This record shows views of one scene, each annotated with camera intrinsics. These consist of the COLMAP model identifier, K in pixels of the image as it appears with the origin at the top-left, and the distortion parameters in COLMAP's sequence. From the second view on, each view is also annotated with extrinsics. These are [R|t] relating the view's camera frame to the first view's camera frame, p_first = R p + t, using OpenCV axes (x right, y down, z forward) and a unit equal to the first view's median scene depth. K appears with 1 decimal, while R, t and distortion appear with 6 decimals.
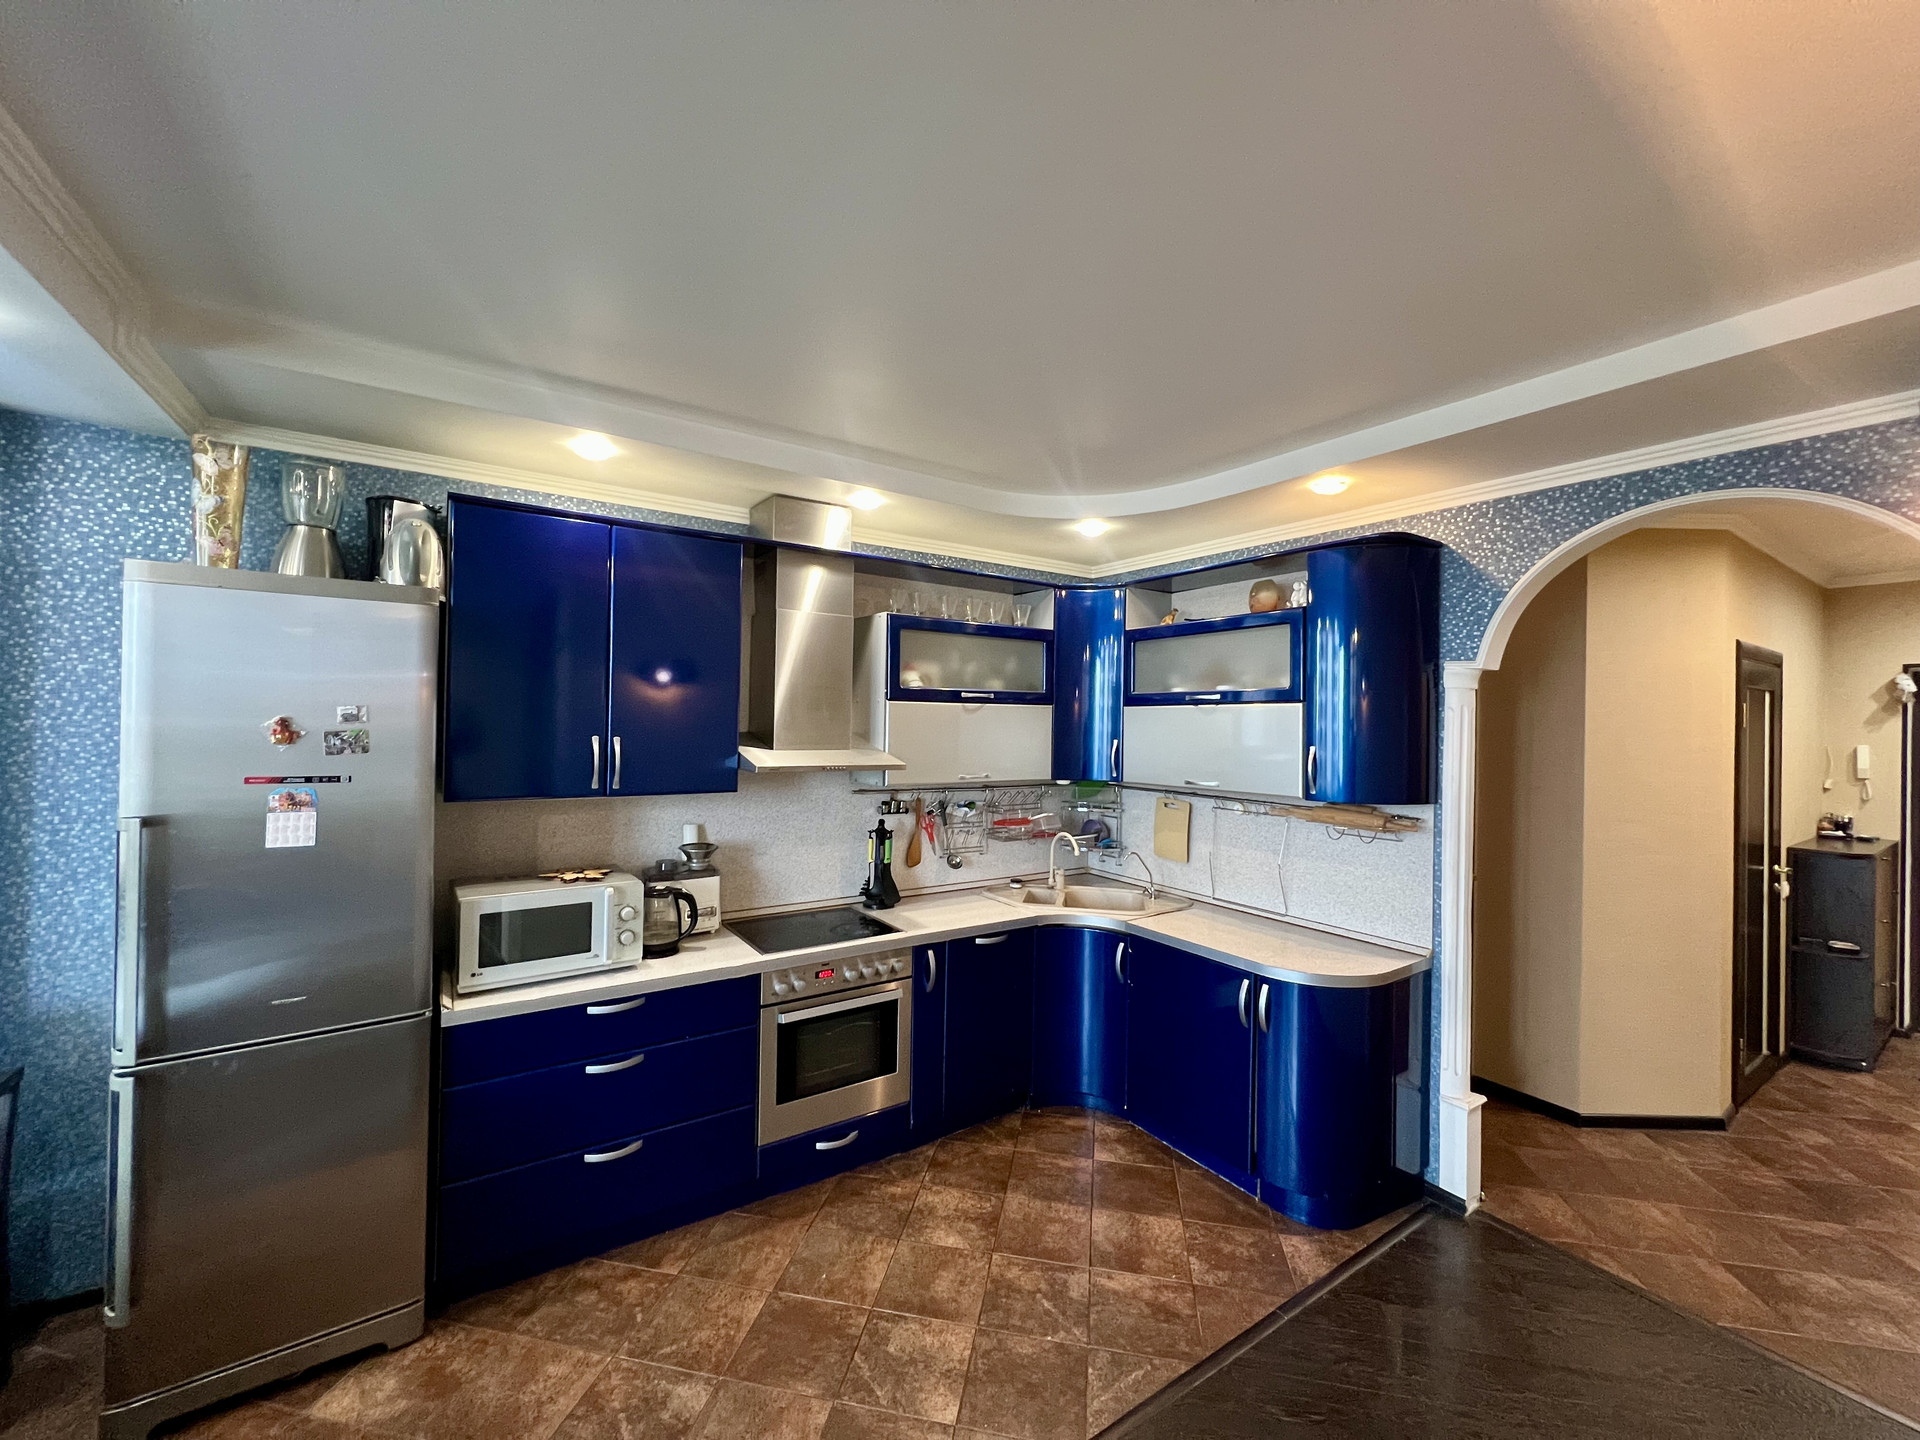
lens RADIAL K [[760.0, 0, 967.7], [0, 760.0, 716.5], [0, 0, 1]] dist [0.000589, 0.000176]
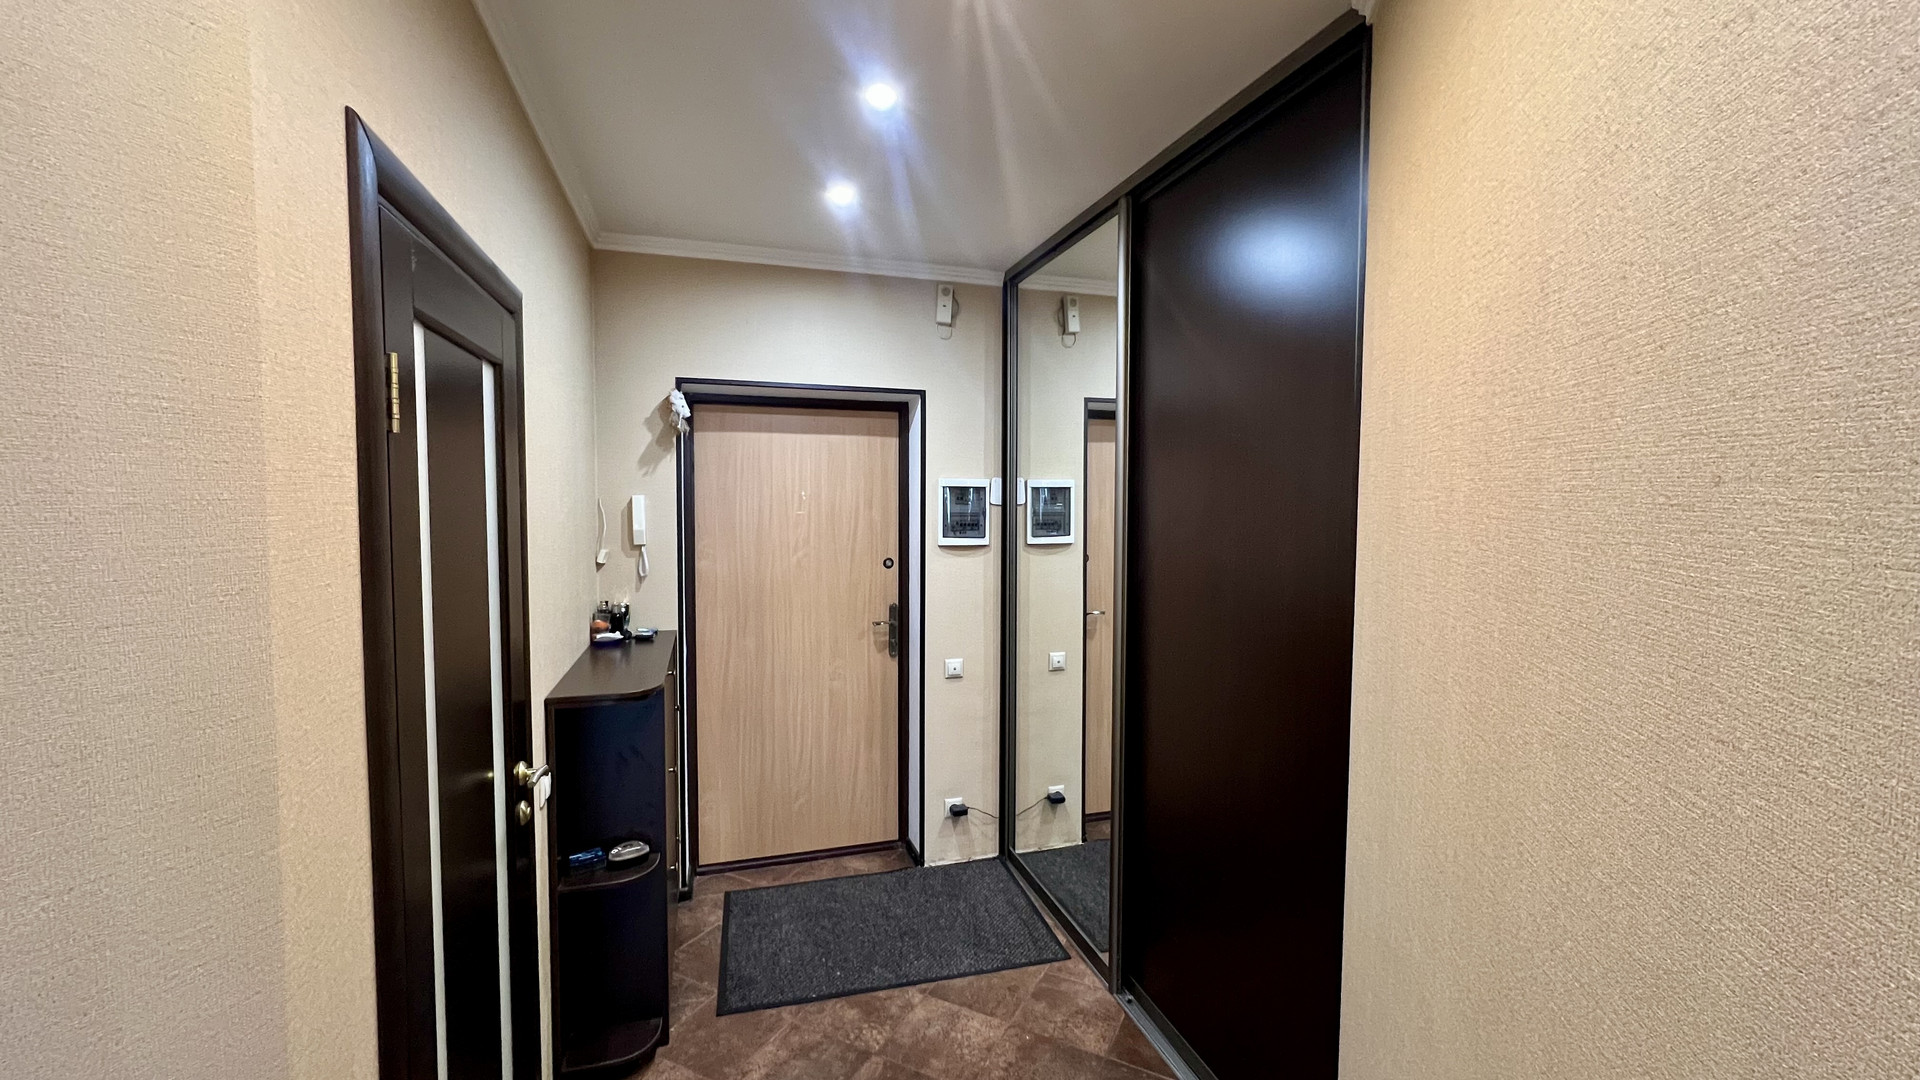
lens RADIAL K [[761.0, 0, 957.8], [0, 761.0, 537.9], [0, 0, 1]] dist [0.000263, 0.000021]
pose [[0.281932, -0.065637, 0.957187, 1.003546], [-0.006382, 0.997507, 0.070281, 0.043005], [-0.959413, -0.025923, 0.280810, 0.885949]]
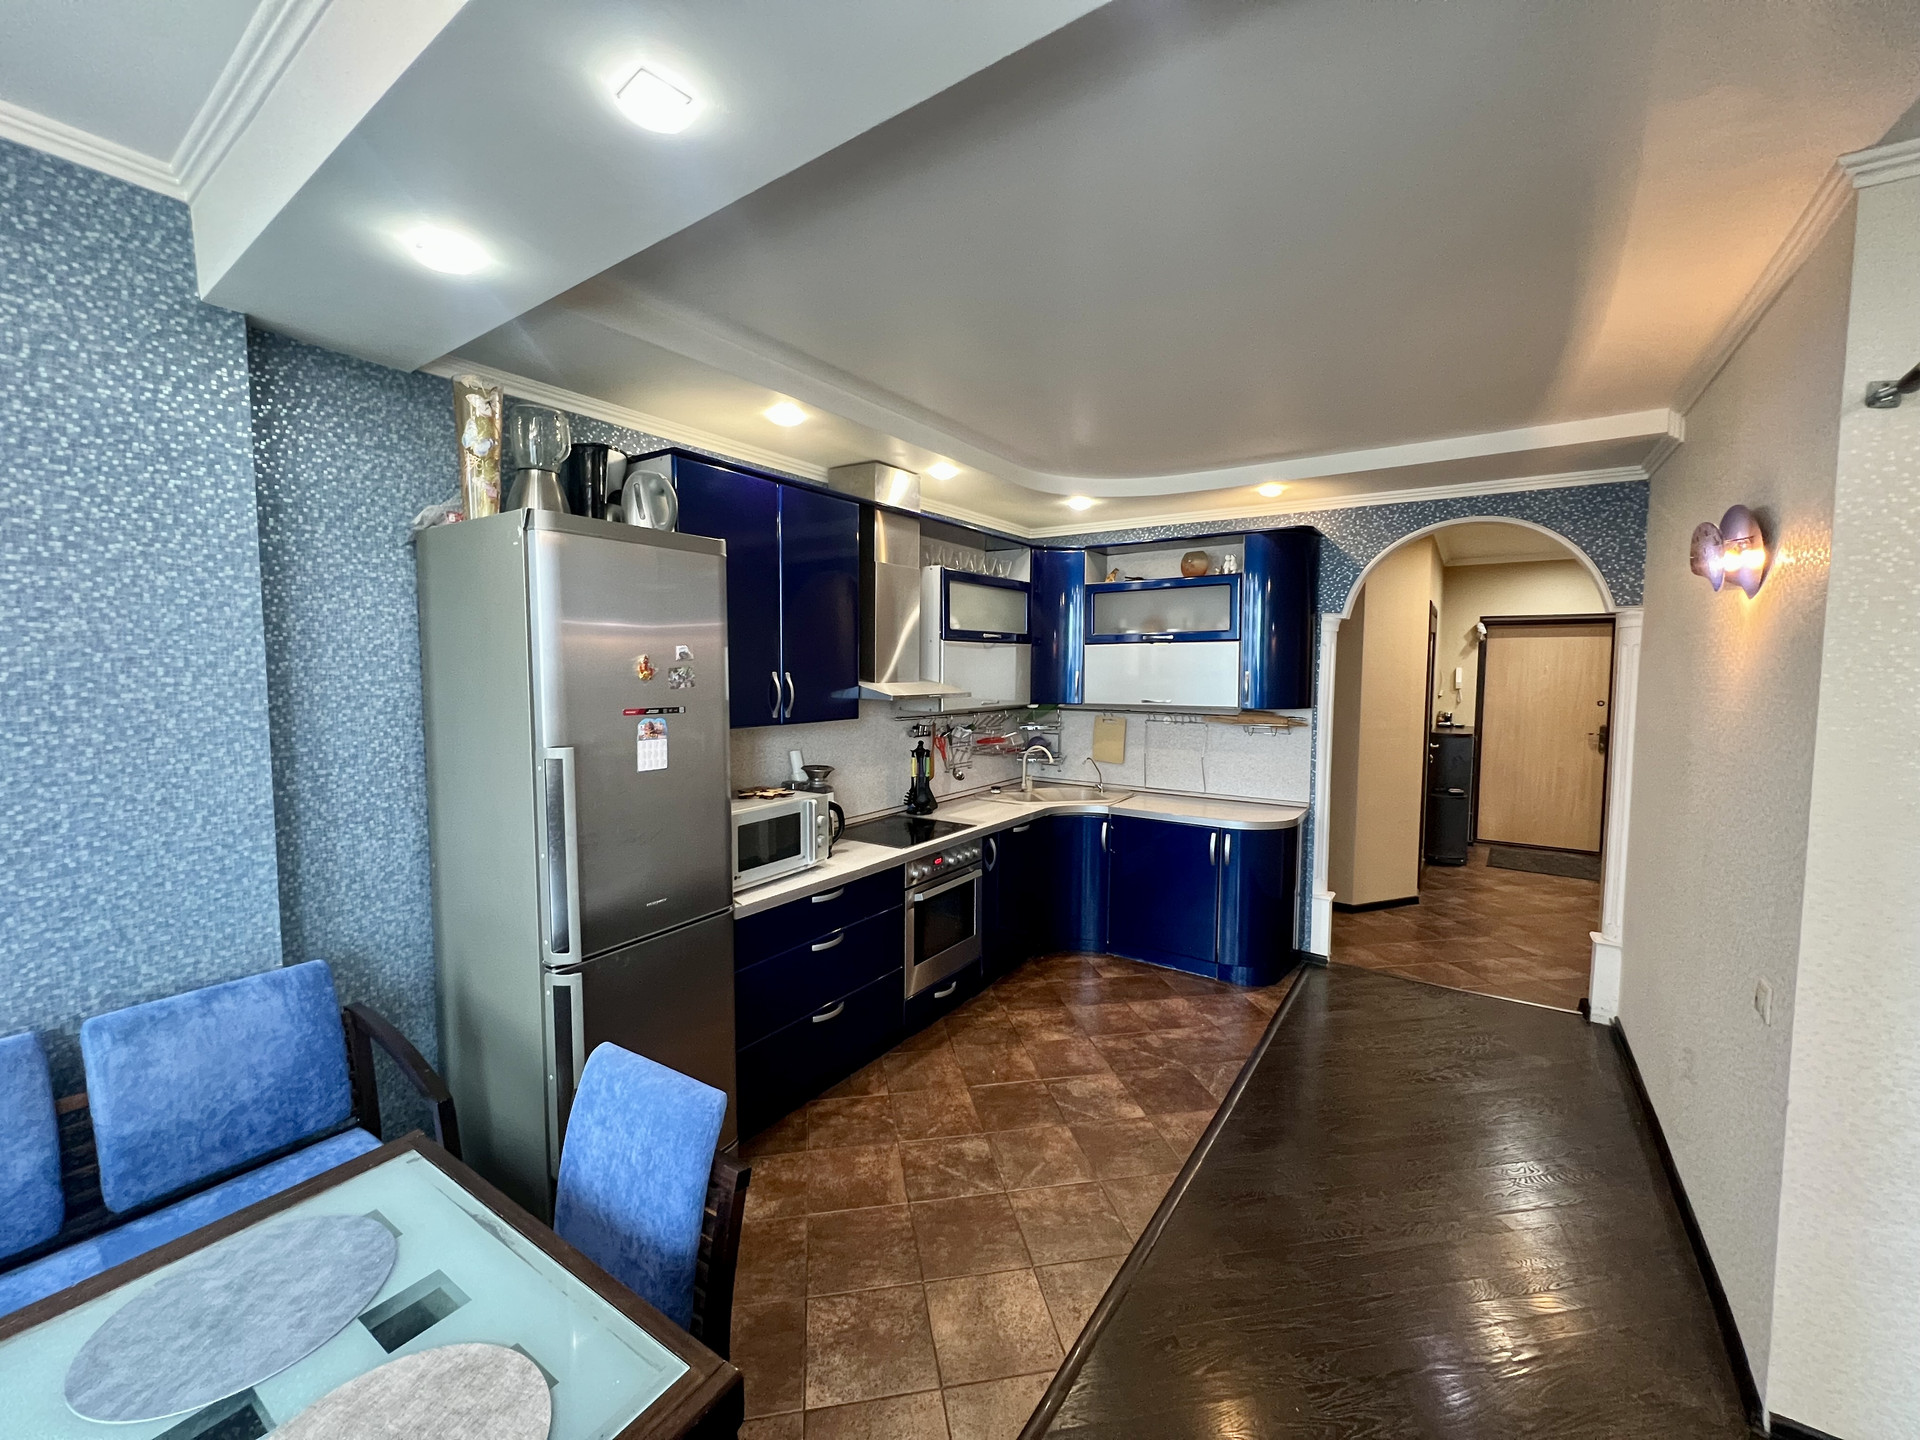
lens RADIAL K [[760.0, 0, 958.3], [0, 760.0, 714.8], [0, 0, 1]] dist [0.000589, 0.000176]
pose [[0.930451, -0.037812, 0.364461, -0.606573], [0.009925, 0.996897, 0.078088, 0.003170], [-0.366283, -0.069040, 0.927939, -0.150537]]
